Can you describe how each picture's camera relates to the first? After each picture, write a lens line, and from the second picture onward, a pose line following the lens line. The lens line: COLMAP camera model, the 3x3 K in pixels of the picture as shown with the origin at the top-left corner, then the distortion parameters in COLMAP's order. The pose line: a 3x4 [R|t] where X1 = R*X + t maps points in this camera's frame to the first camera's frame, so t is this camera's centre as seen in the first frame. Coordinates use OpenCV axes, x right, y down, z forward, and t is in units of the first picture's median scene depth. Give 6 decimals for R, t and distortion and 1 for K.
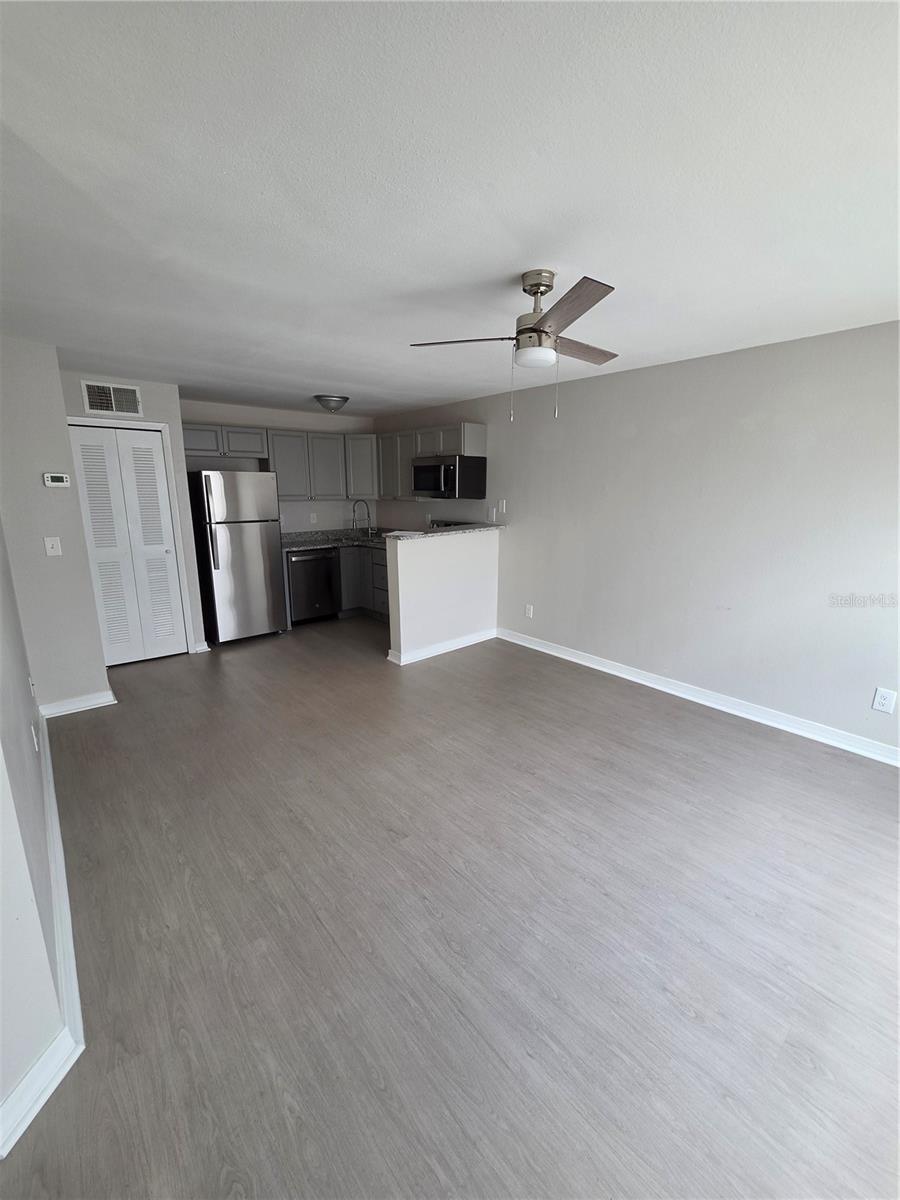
lens RADIAL K [[487.3, 0, 449.5], [0, 487.3, 597.0], [0, 0, 1]] dist [-0.004745, -0.000271]
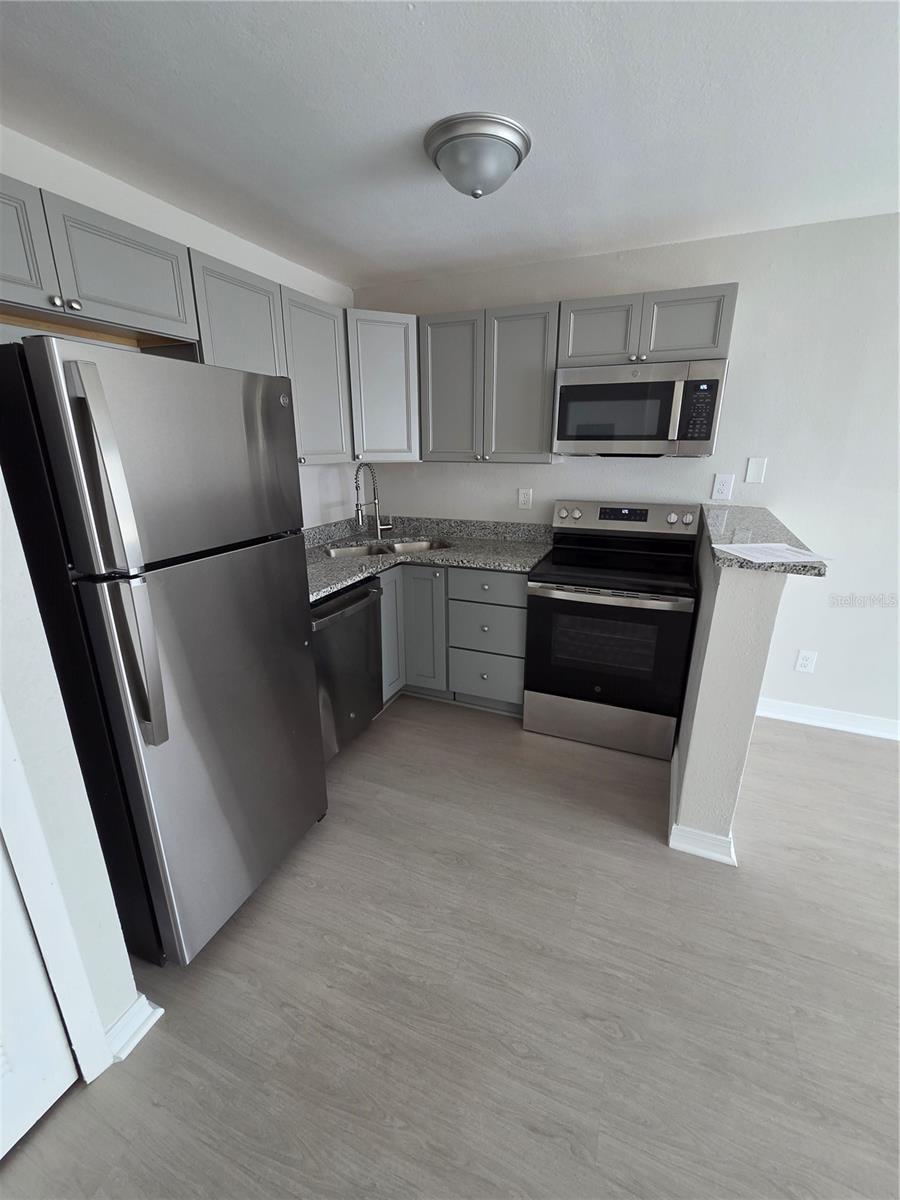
lens RADIAL K [[487.3, 0, 450.6], [0, 487.3, 597.8], [0, 0, 1]] dist [-0.004745, -0.000271]
pose [[0.896746, -0.137264, 0.420721, -0.414696], [0.101918, 0.989183, 0.105496, -0.139271], [-0.430651, -0.051724, 0.901035, 0.665470]]
